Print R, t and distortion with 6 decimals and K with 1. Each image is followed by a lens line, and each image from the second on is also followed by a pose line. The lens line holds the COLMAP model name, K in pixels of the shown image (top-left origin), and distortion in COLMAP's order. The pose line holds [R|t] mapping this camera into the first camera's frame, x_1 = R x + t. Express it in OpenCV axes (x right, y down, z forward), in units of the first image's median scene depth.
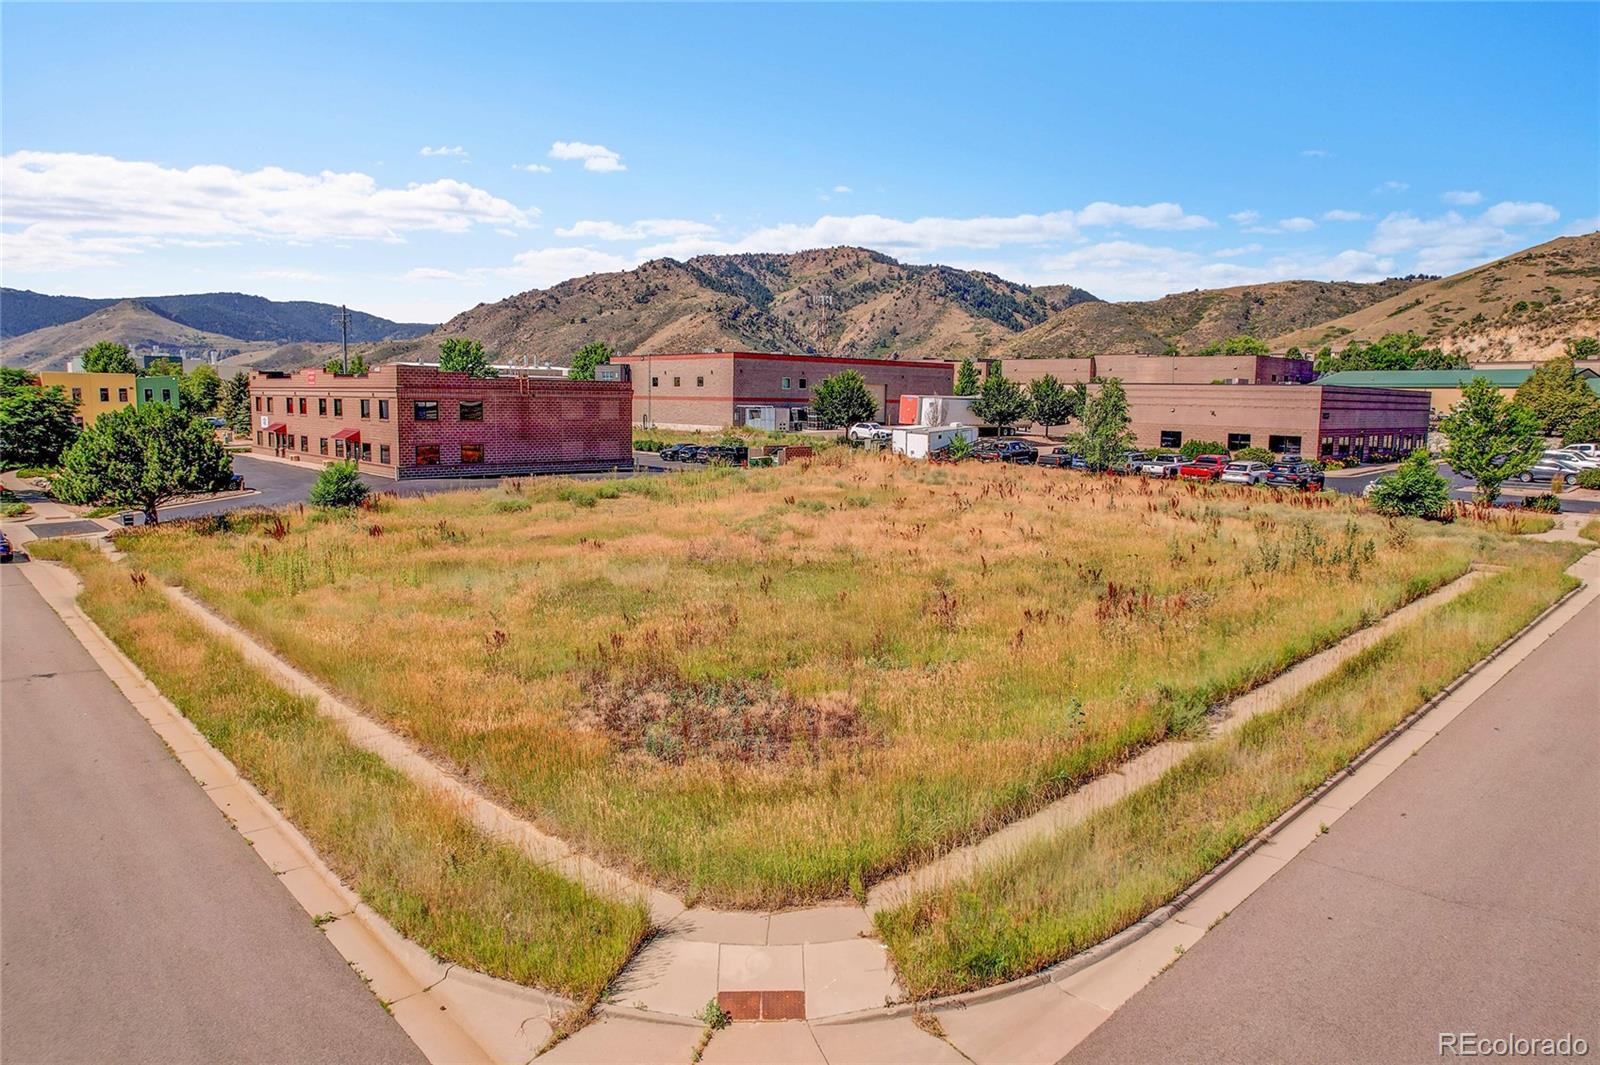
lens RADIAL K [[1024.5, 0, 798.6], [0, 1024.5, 510.4], [0, 0, 1]] dist [-0.084524, 0.078311]
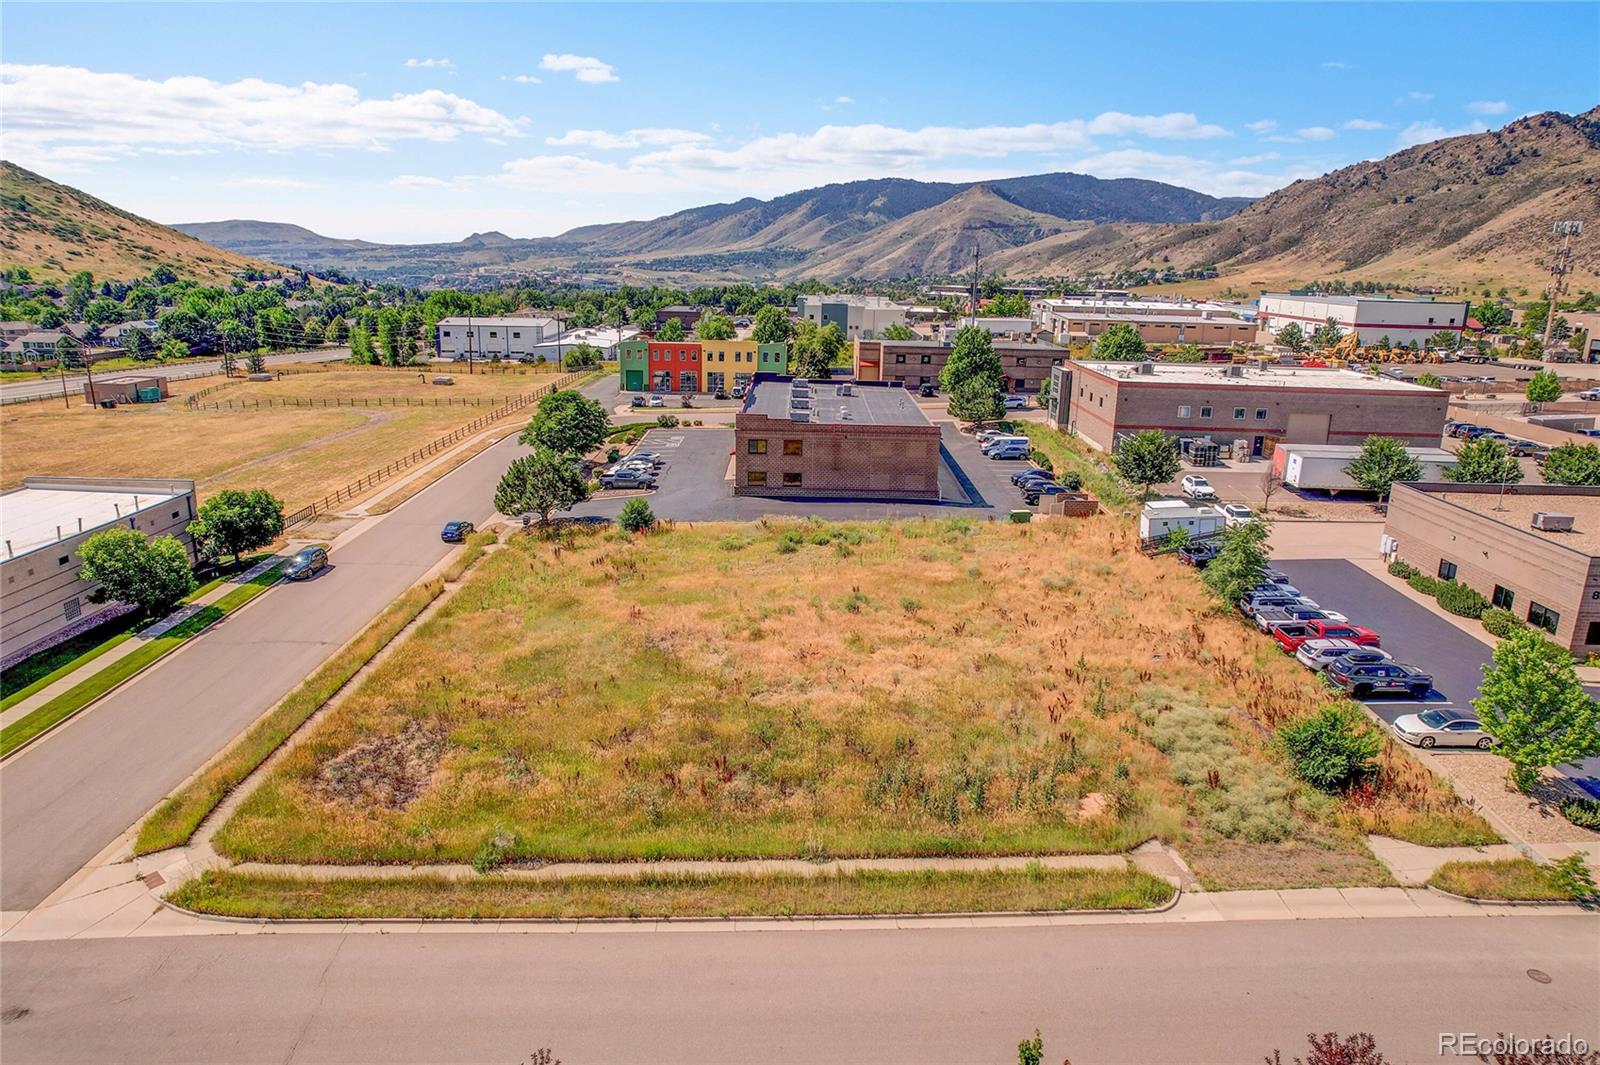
lens RADIAL K [[1024.5, 0, 798.6], [0, 1024.5, 510.4], [0, 0, 1]] dist [-0.084524, 0.078311]
pose [[0.727280, 0.167573, -0.665570, 0.563948], [-0.087326, 0.984448, 0.152436, -0.215725], [0.680763, -0.052742, 0.730602, 0.034922]]
